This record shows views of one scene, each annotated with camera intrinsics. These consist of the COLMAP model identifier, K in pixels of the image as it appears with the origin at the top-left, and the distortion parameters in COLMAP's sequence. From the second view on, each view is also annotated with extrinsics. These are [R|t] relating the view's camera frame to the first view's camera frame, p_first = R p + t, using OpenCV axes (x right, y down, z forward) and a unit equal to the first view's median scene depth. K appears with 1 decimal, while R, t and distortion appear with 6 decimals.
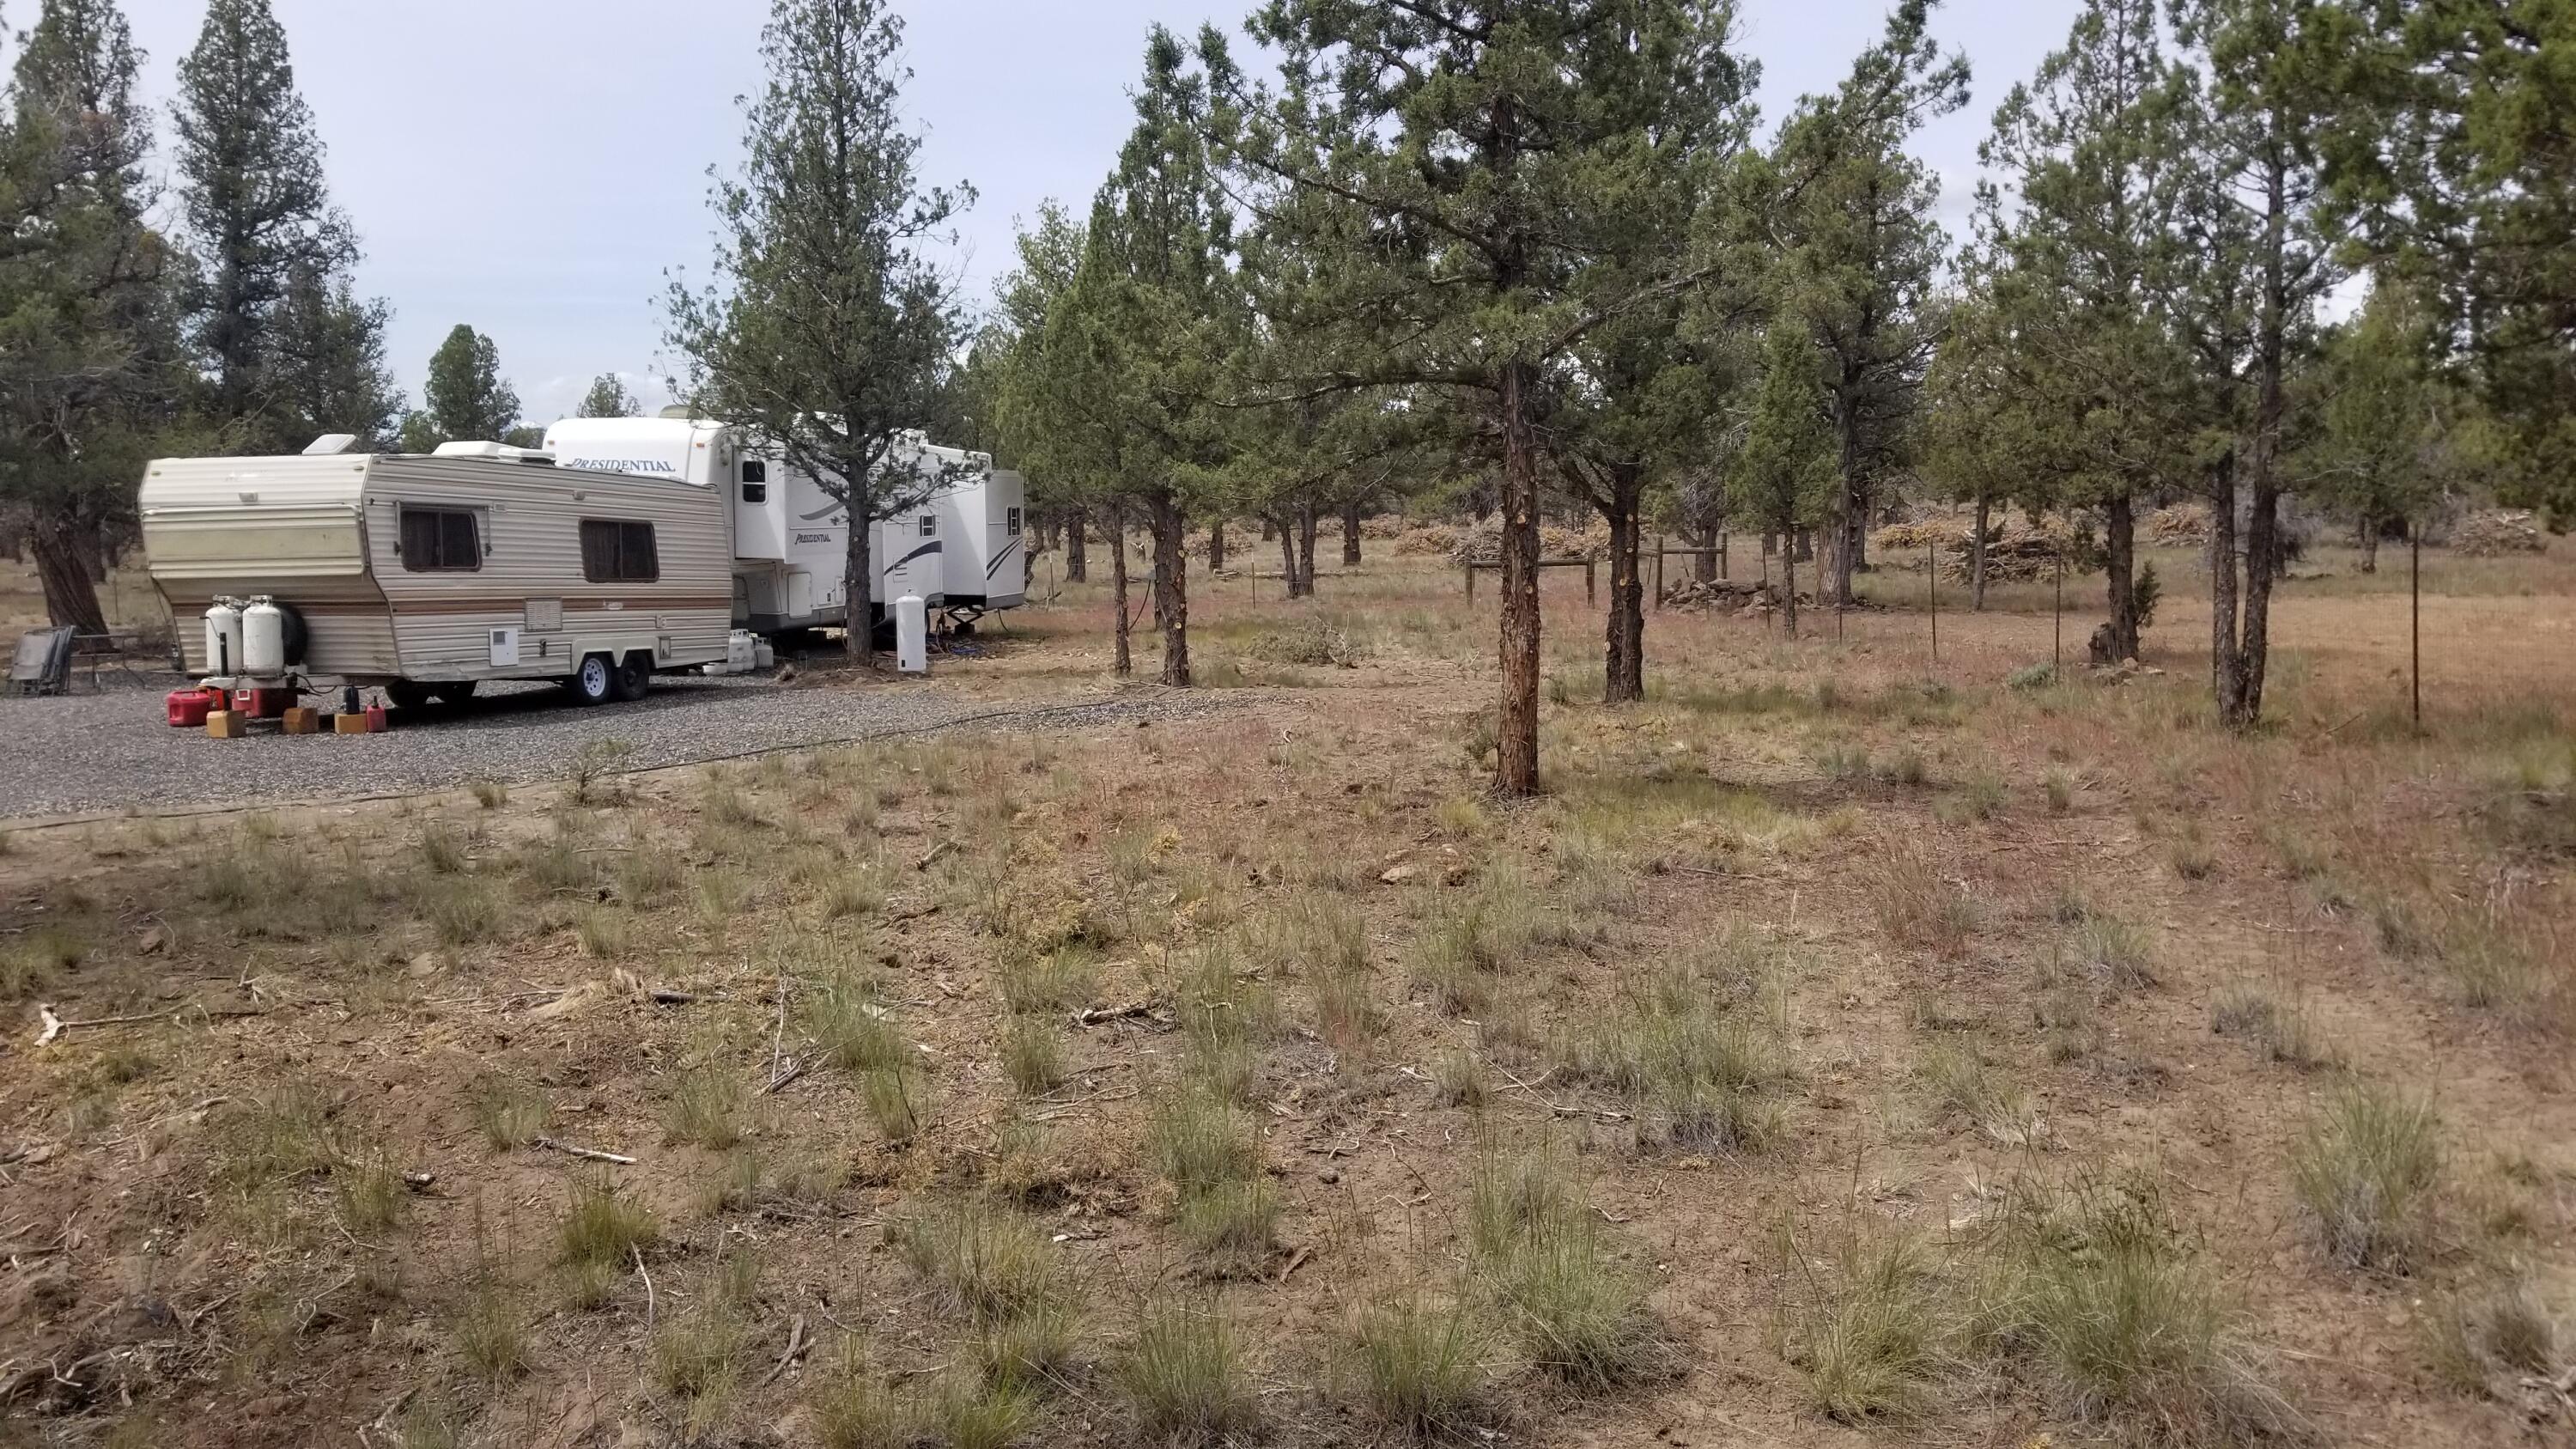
lens RADIAL K [[1996.1, 0, 1310.4], [0, 1996.1, 714.1], [0, 0, 1]] dist [0.077511, -0.135456]
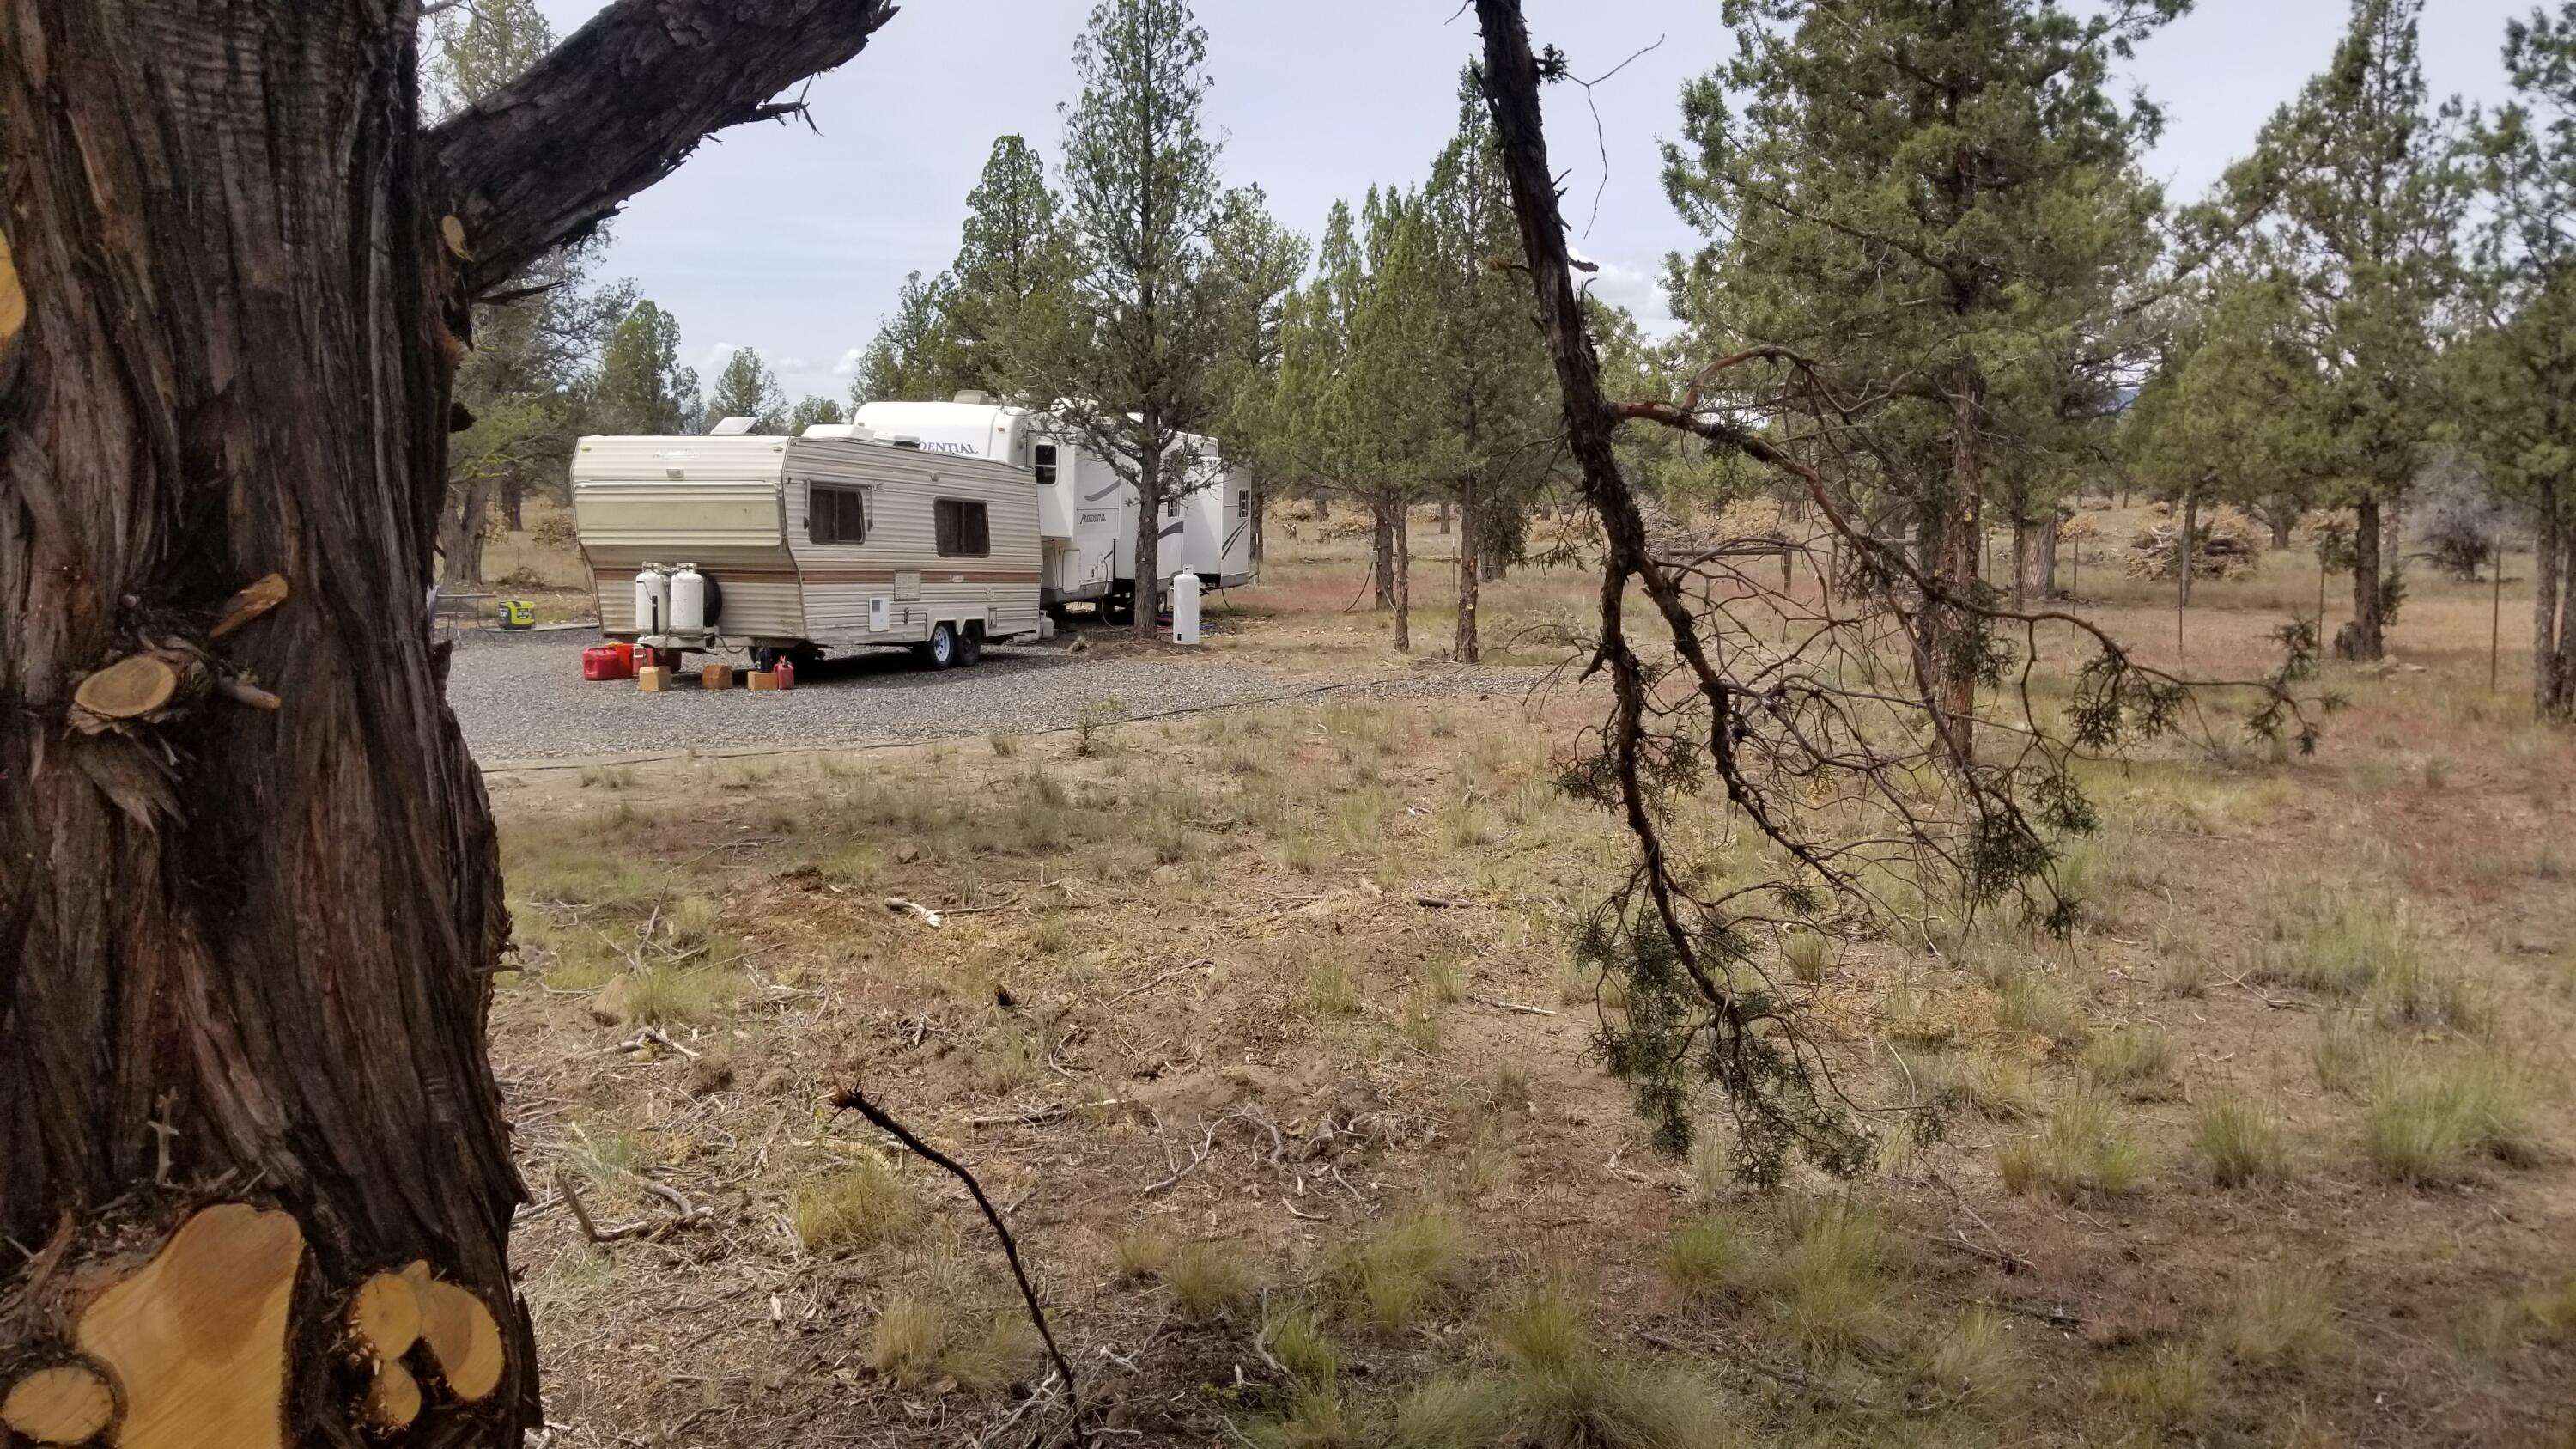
lens RADIAL K [[1996.1, 0, 1306.8], [0, 1996.1, 731.8], [0, 0, 1]] dist [0.077511, -0.135456]
pose [[0.999054, 0.022333, -0.037310, -0.108102], [-0.021670, 0.999602, 0.018064, 0.004975], [0.037698, -0.017239, 0.999140, -0.069033]]
